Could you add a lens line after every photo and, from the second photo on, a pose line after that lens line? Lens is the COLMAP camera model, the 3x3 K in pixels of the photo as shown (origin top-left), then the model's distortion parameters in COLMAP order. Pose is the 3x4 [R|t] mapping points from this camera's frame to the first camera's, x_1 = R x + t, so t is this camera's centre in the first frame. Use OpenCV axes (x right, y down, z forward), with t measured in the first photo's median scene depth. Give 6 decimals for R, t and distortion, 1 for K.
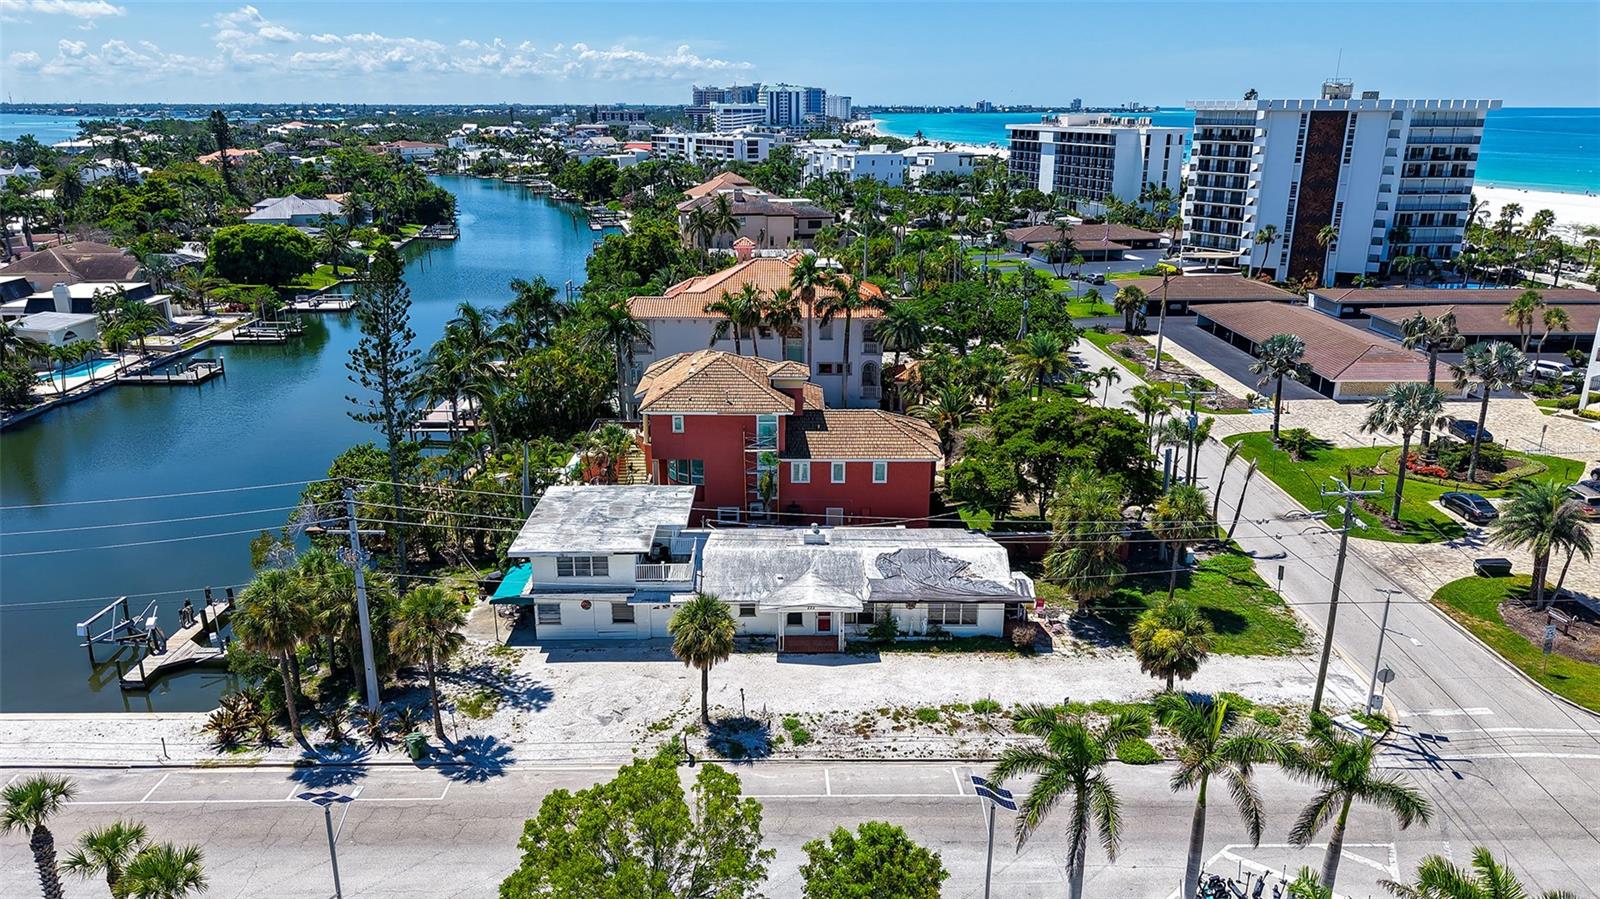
lens RADIAL K [[1088.9, 0, 796.3], [0, 1088.9, 448.1], [0, 0, 1]] dist [0.034456, -0.036524]
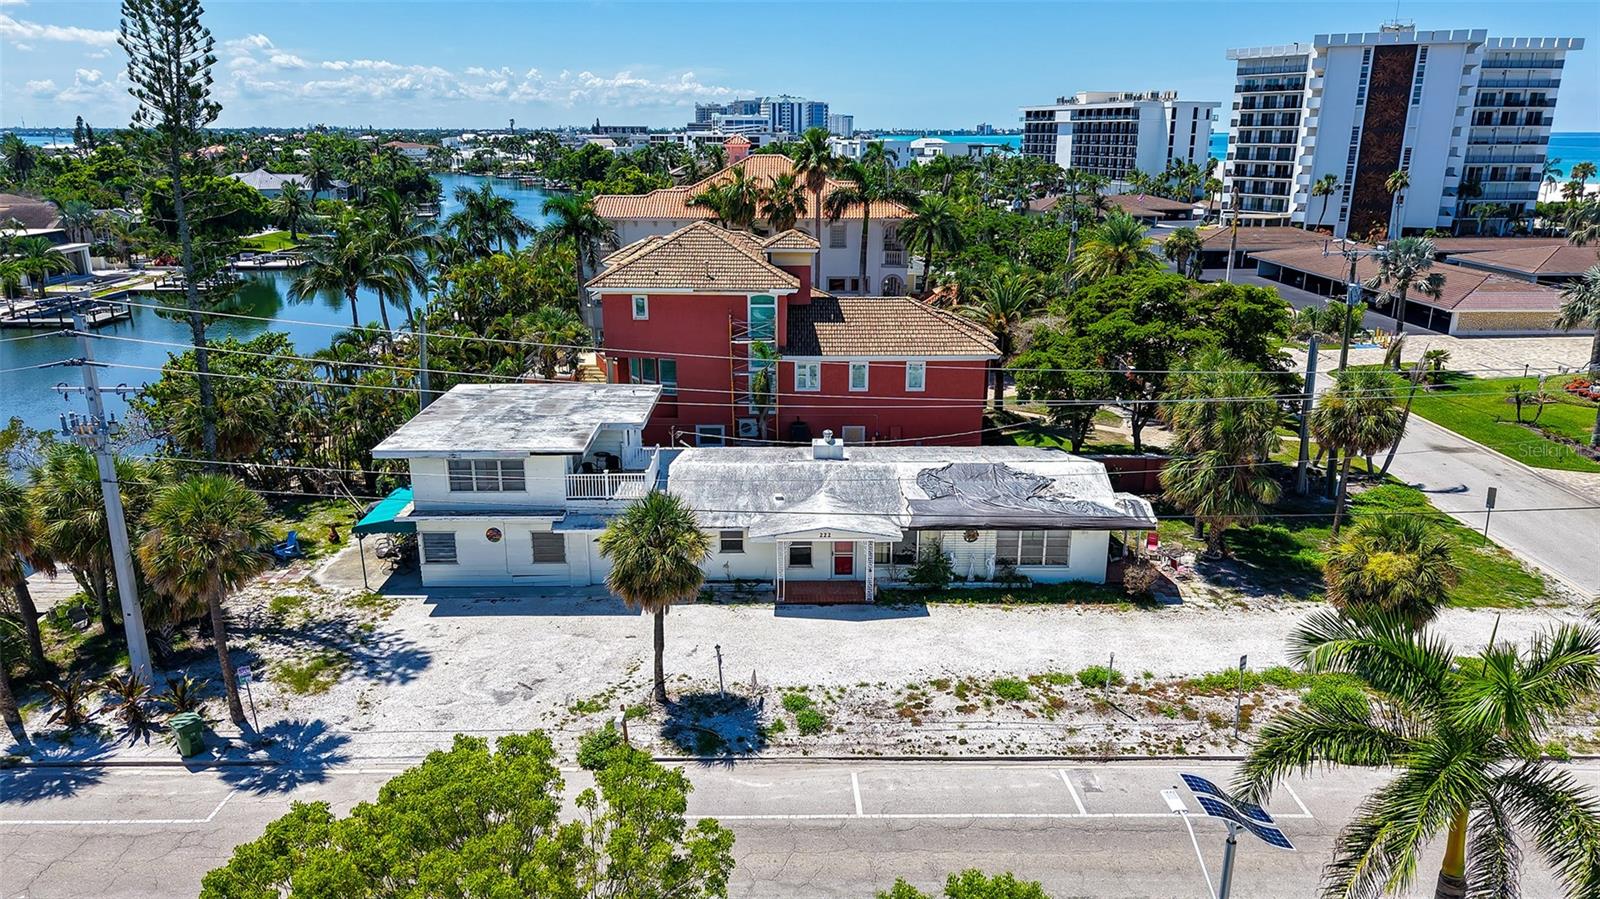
lens RADIAL K [[1079.6, 0, 793.9], [0, 1079.6, 453.5], [0, 0, 1]] dist [0.012707, -0.008589]
pose [[0.999989, -0.000976, -0.004505, -0.002643], [0.000910, 0.999891, -0.014709, 0.101727], [0.004519, 0.014704, 0.999882, 0.321269]]
